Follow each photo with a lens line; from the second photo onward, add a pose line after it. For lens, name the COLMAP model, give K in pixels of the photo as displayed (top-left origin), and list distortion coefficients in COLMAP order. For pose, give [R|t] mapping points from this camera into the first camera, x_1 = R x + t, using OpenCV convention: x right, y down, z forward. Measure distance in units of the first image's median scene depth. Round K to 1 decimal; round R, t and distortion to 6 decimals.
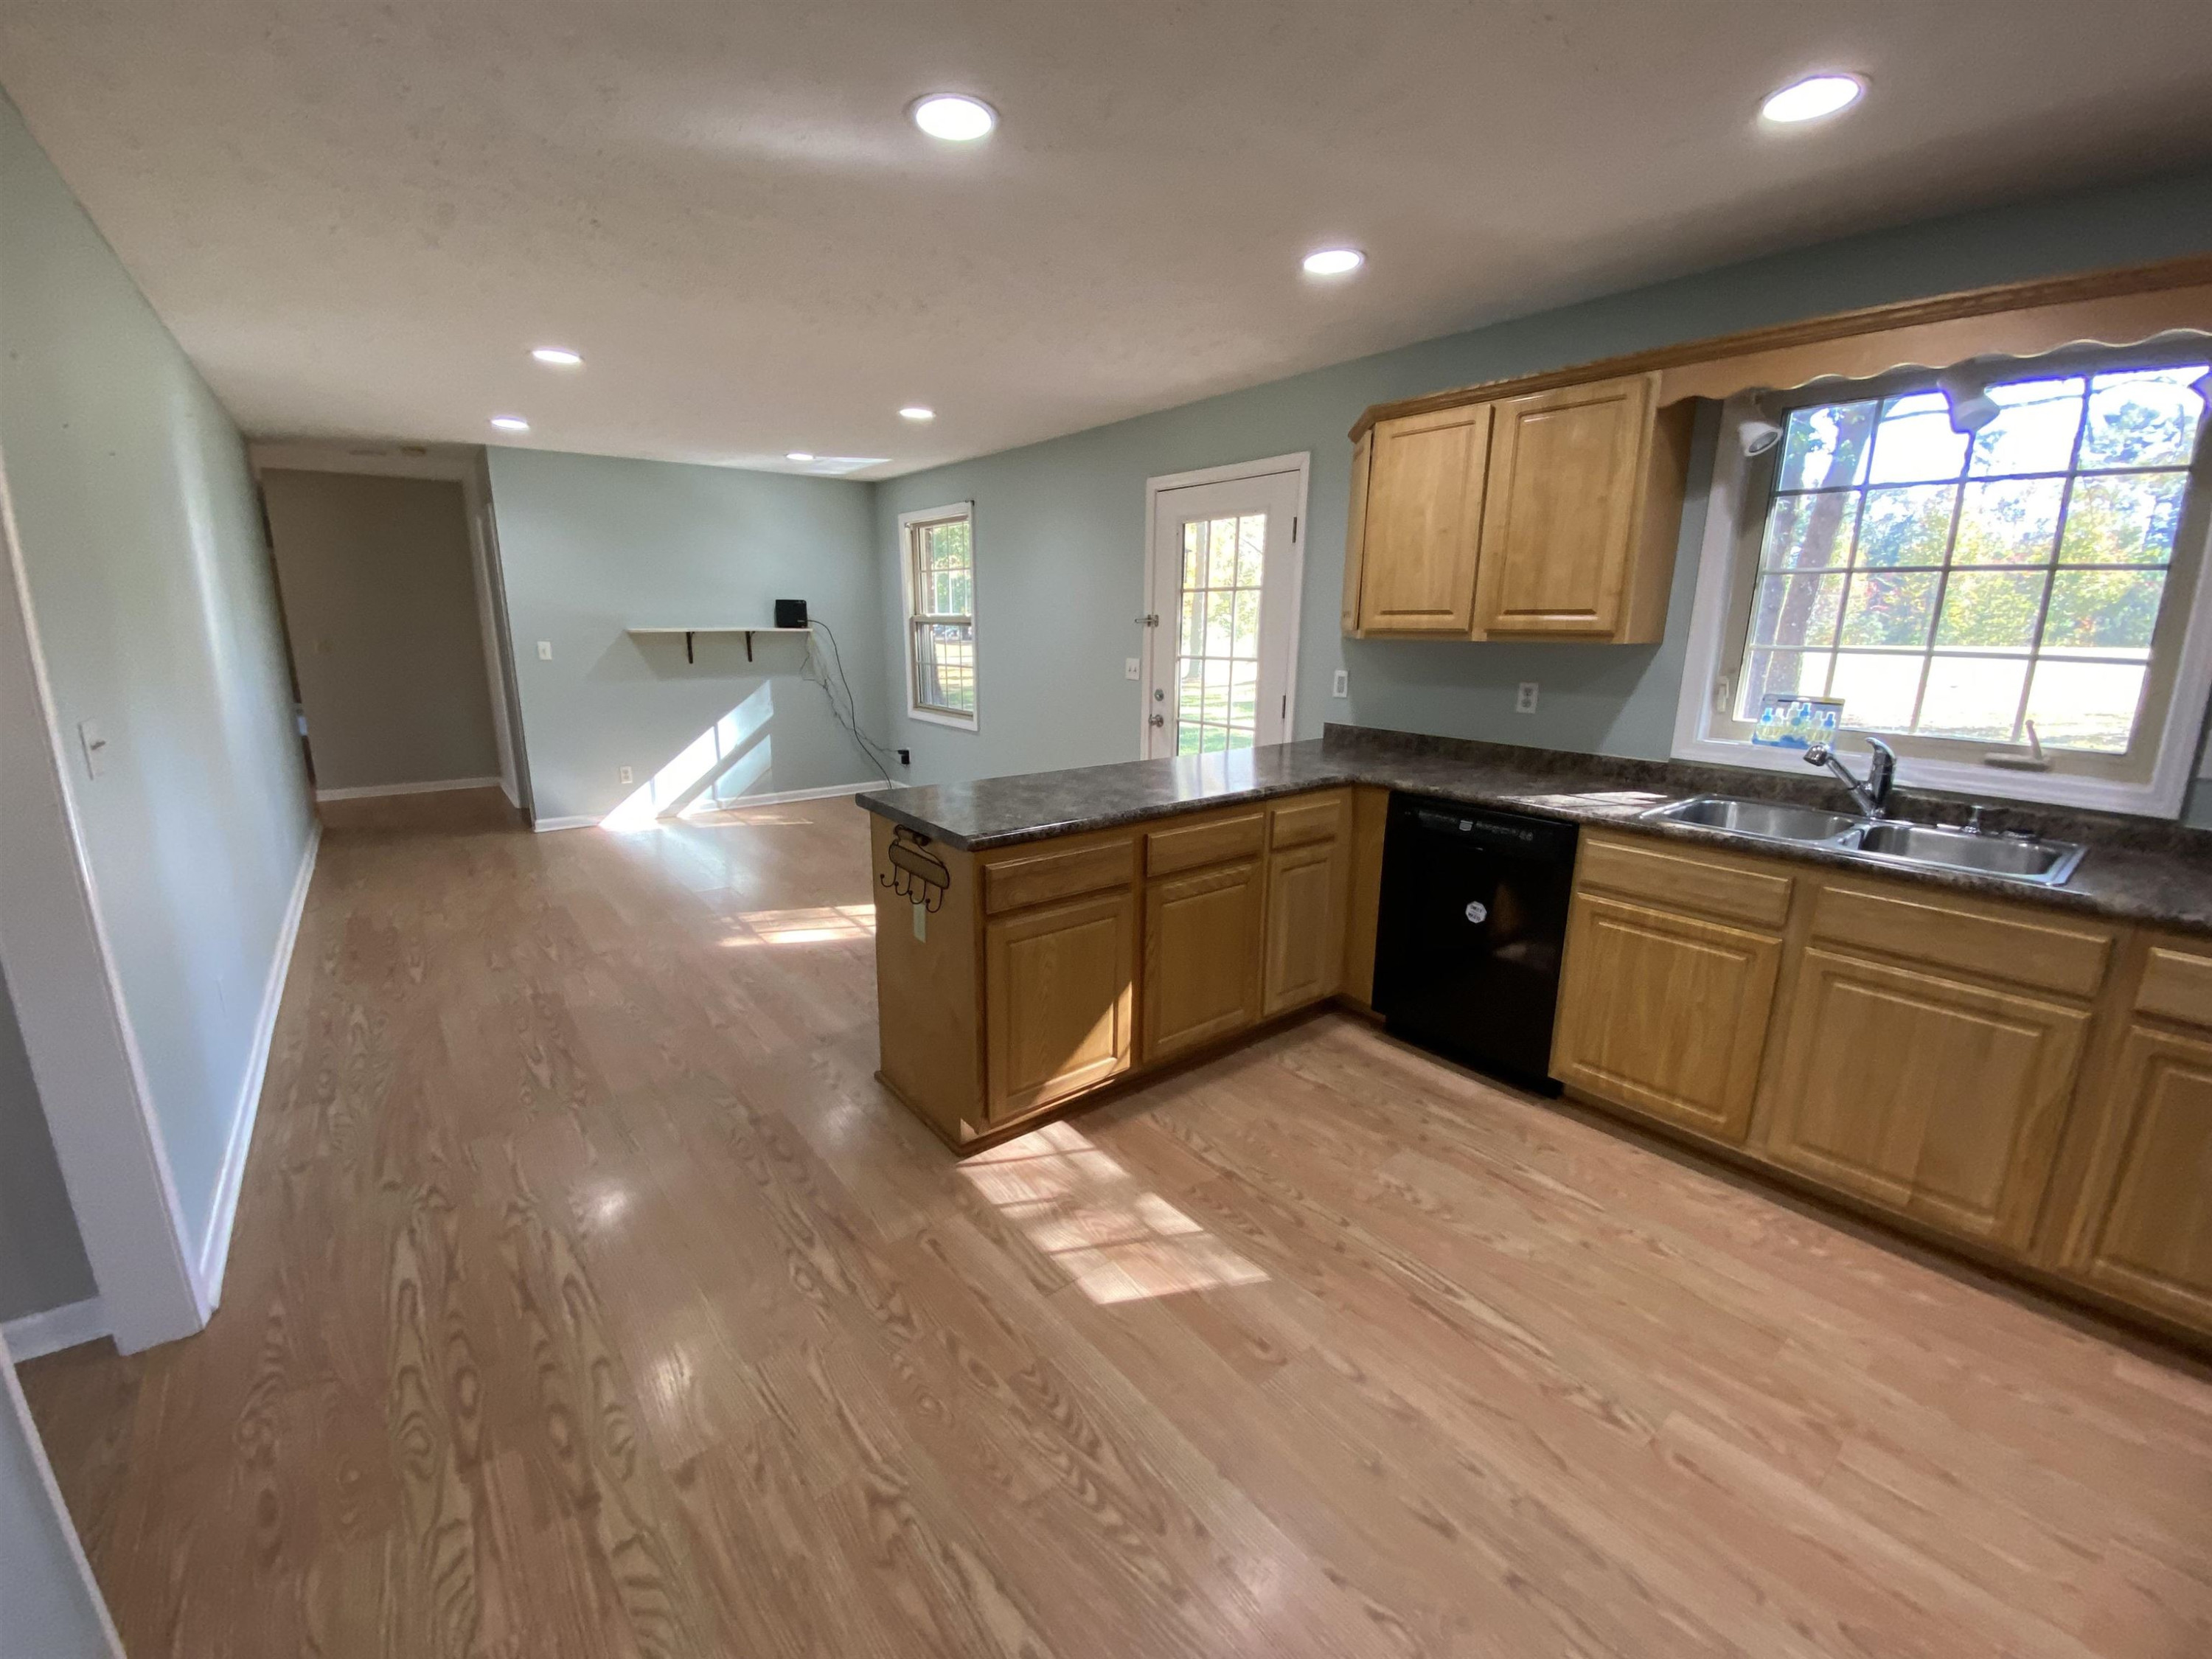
lens RADIAL K [[895.2, 0, 1094.0], [0, 895.2, 829.0], [0, 0, 1]] dist [0.014496, -0.017486]
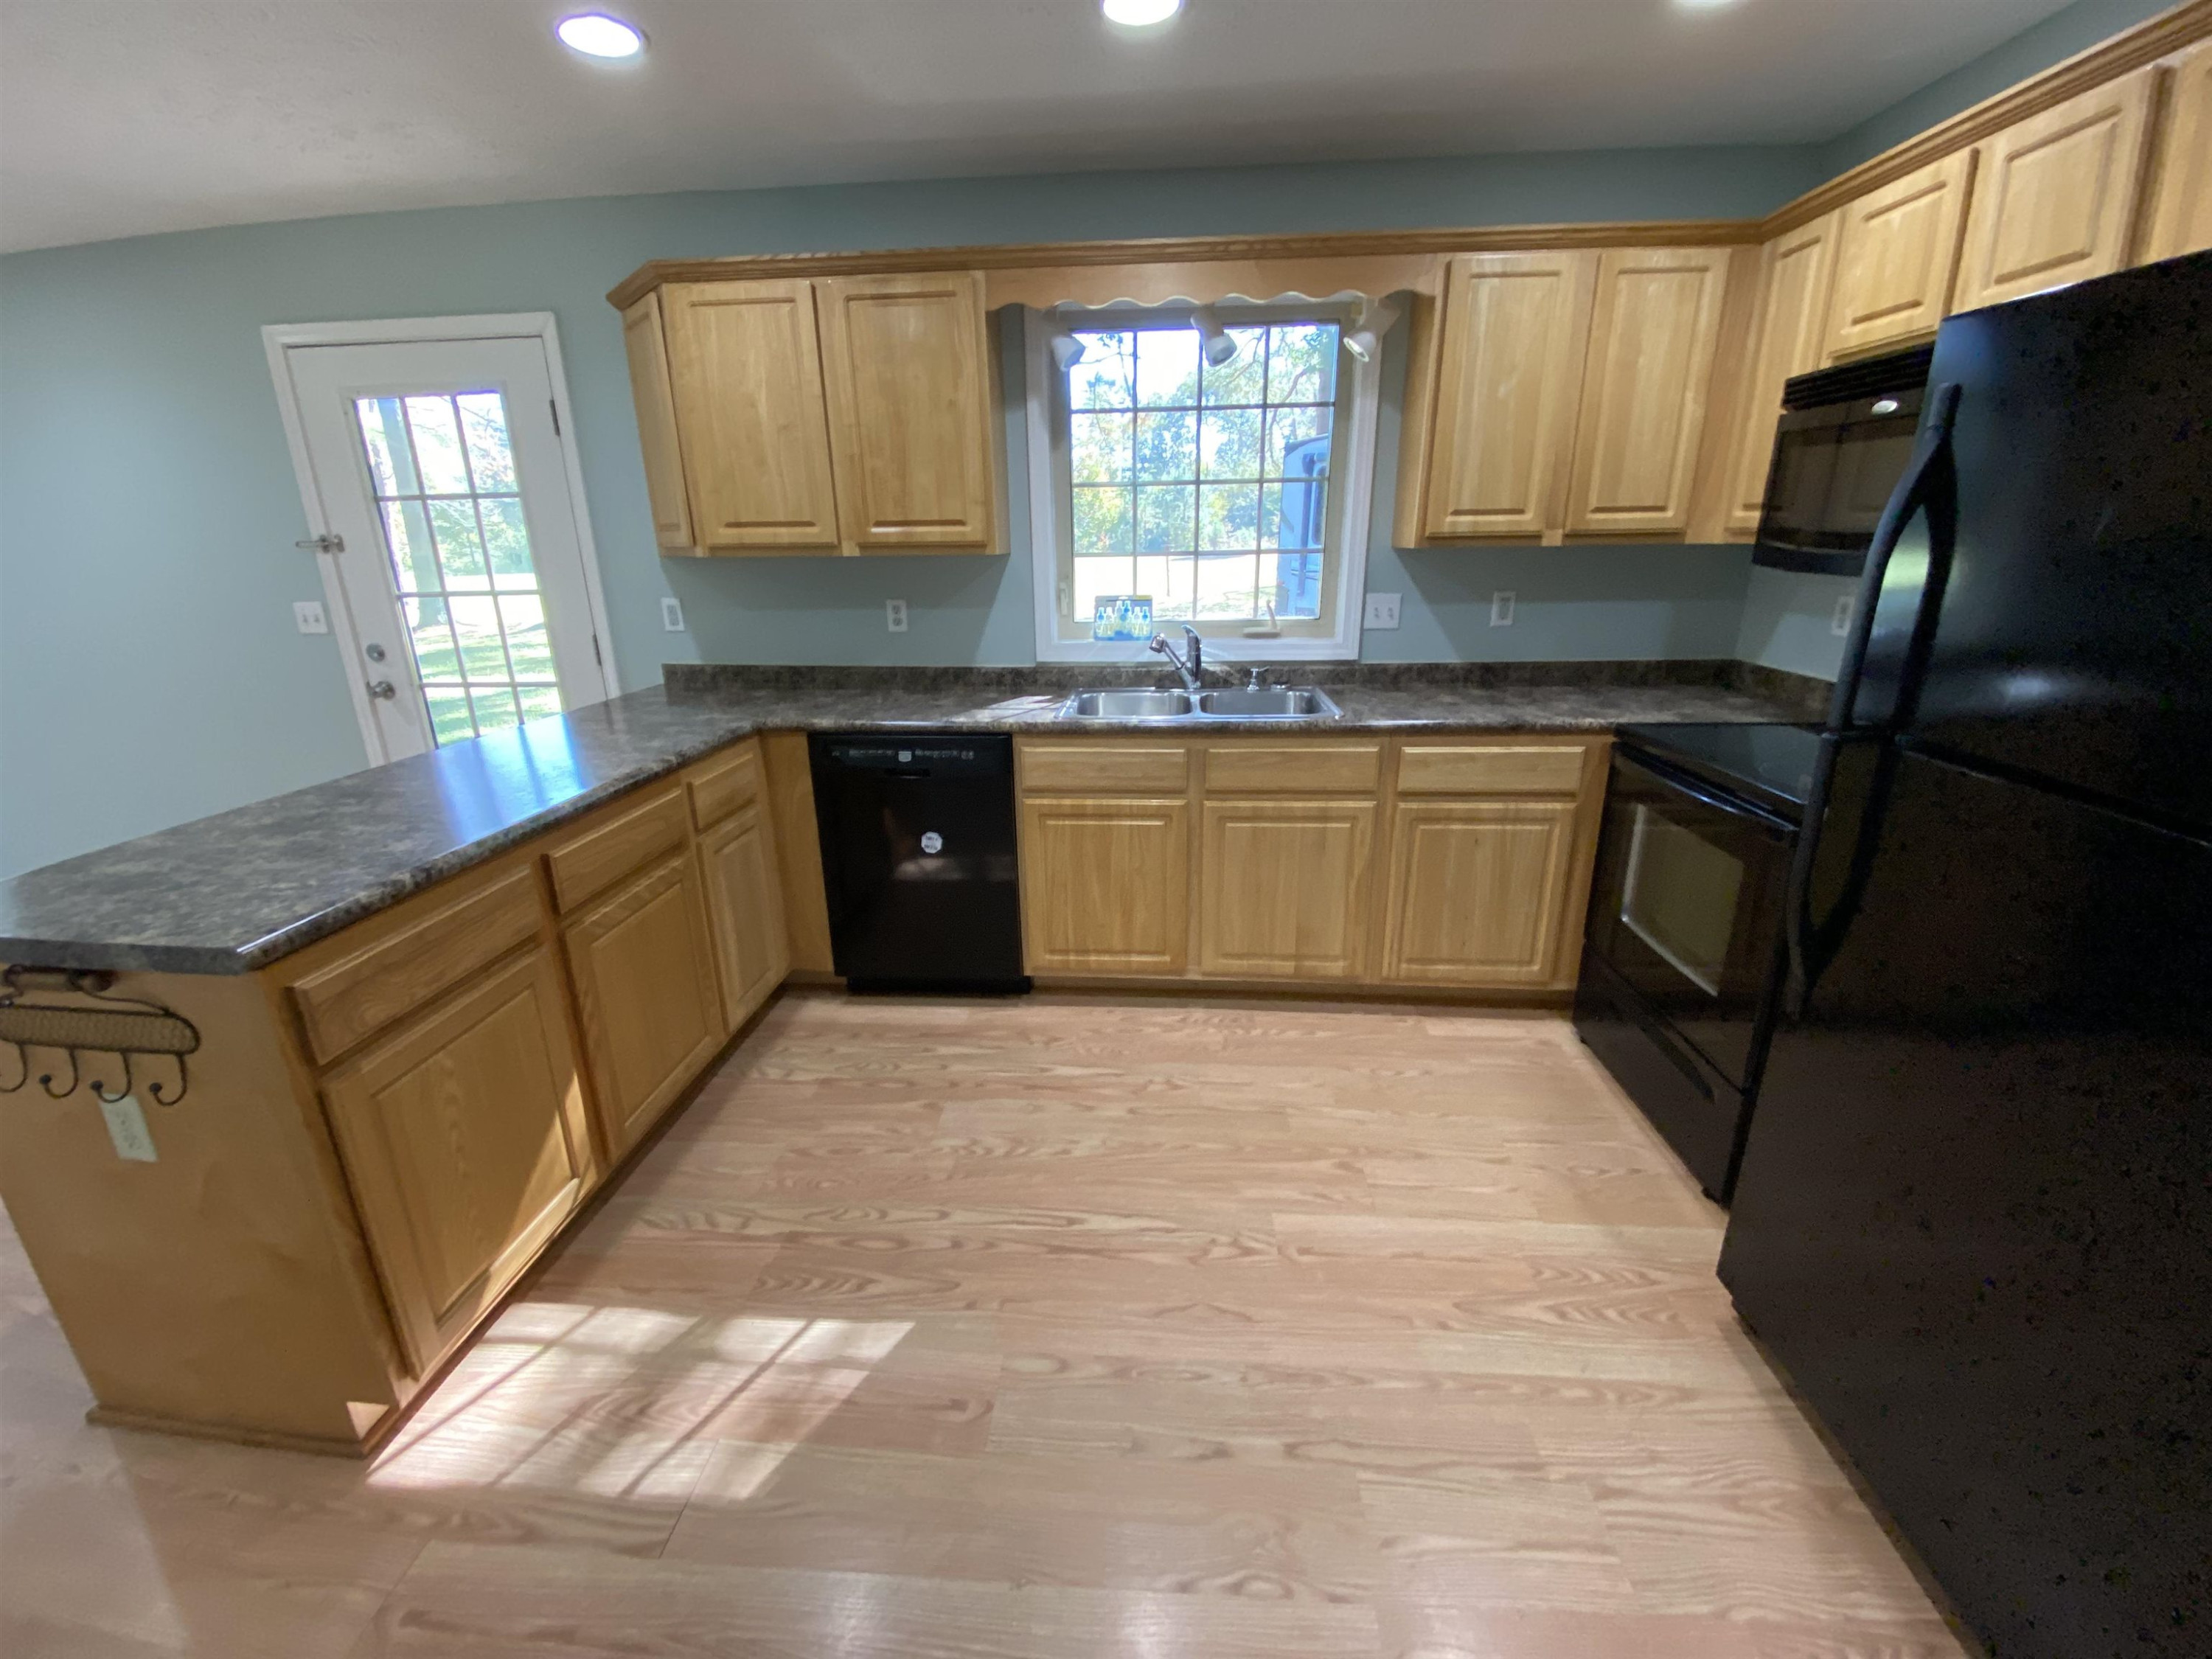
lens RADIAL K [[895.2, 0, 1104.8], [0, 895.2, 829.8], [0, 0, 1]] dist [0.014496, -0.017486]
pose [[0.671827, -0.244729, 0.699111, -0.115300], [0.189064, 0.969235, 0.157602, -0.035534], [-0.716172, 0.026296, 0.697428, 0.196517]]
